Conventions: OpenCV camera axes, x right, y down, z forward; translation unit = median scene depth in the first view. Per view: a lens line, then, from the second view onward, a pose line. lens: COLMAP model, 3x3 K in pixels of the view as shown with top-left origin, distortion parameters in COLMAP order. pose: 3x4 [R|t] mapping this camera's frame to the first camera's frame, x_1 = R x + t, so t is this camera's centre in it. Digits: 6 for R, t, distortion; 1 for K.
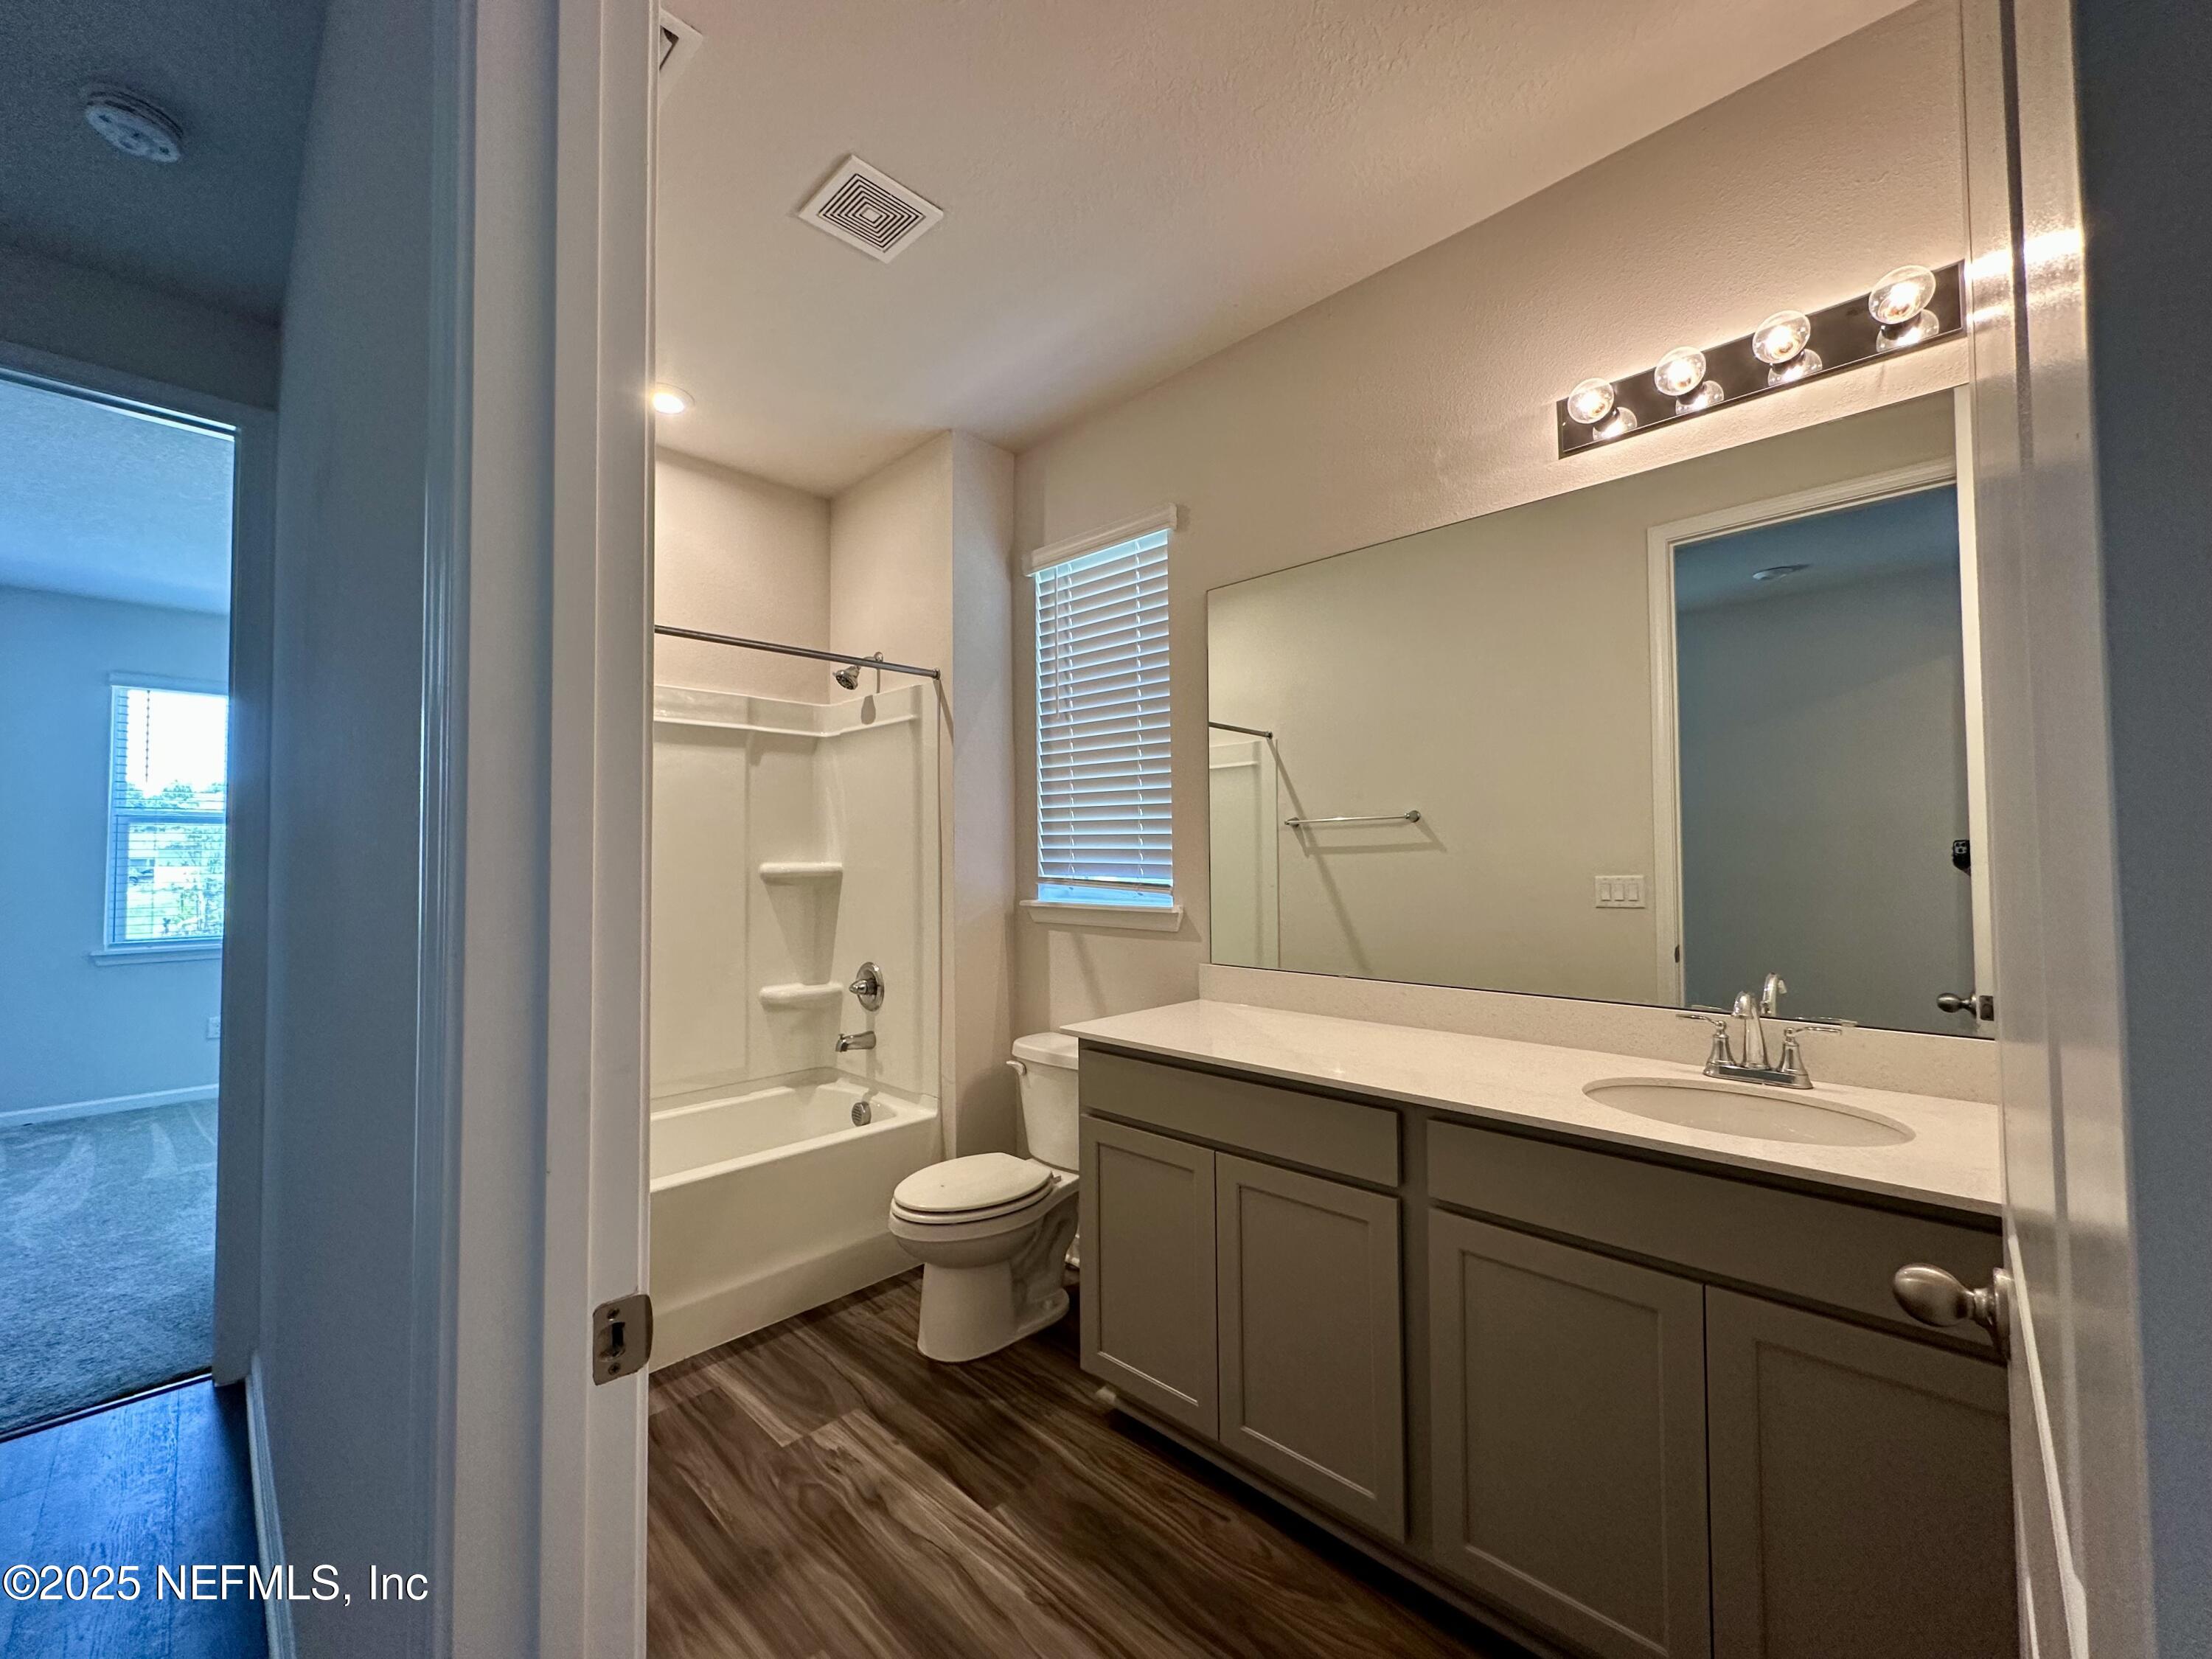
lens RADIAL K [[887.3, 0, 1113.2], [0, 887.3, 826.5], [0, 0, 1]] dist [-0.002314, 0.000705]
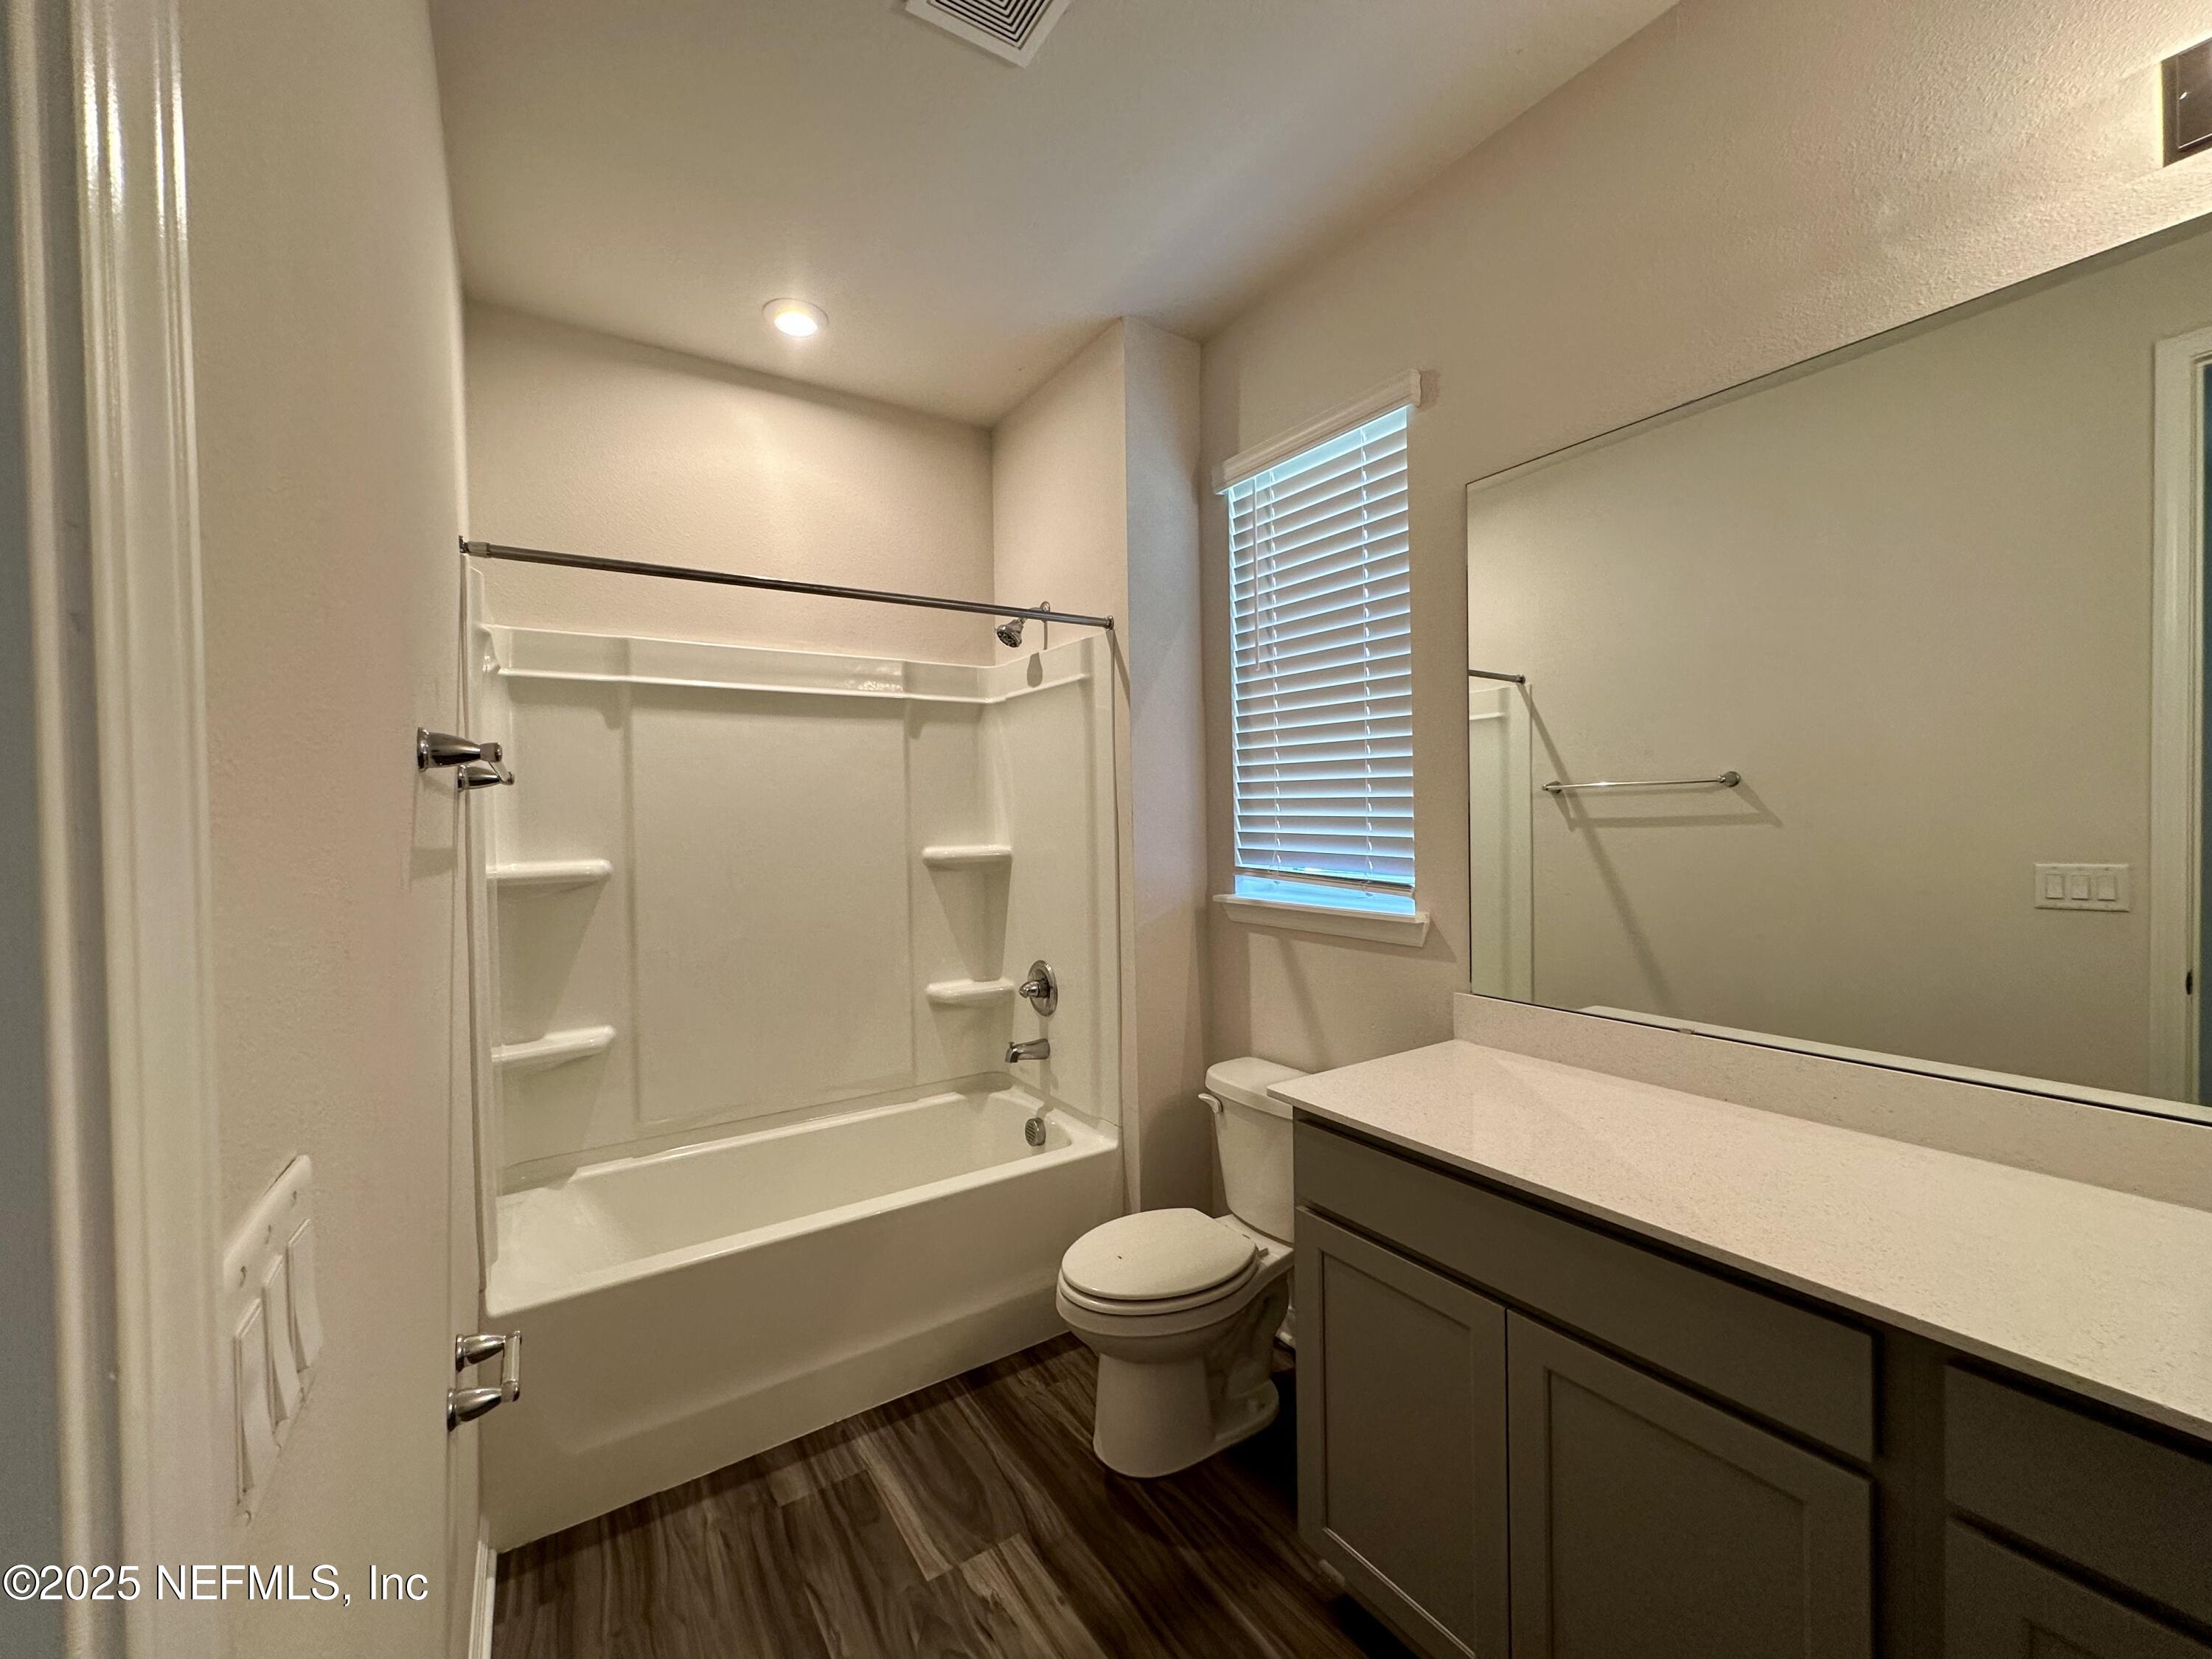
lens RADIAL K [[887.3, 0, 1106.9], [0, 887.3, 825.8], [0, 0, 1]] dist [-0.002314, 0.000705]
pose [[0.974241, -0.004698, -0.225461, -0.013975], [0.015798, 0.998749, 0.047451, -0.019554], [0.224956, -0.049790, 0.973096, 0.166009]]
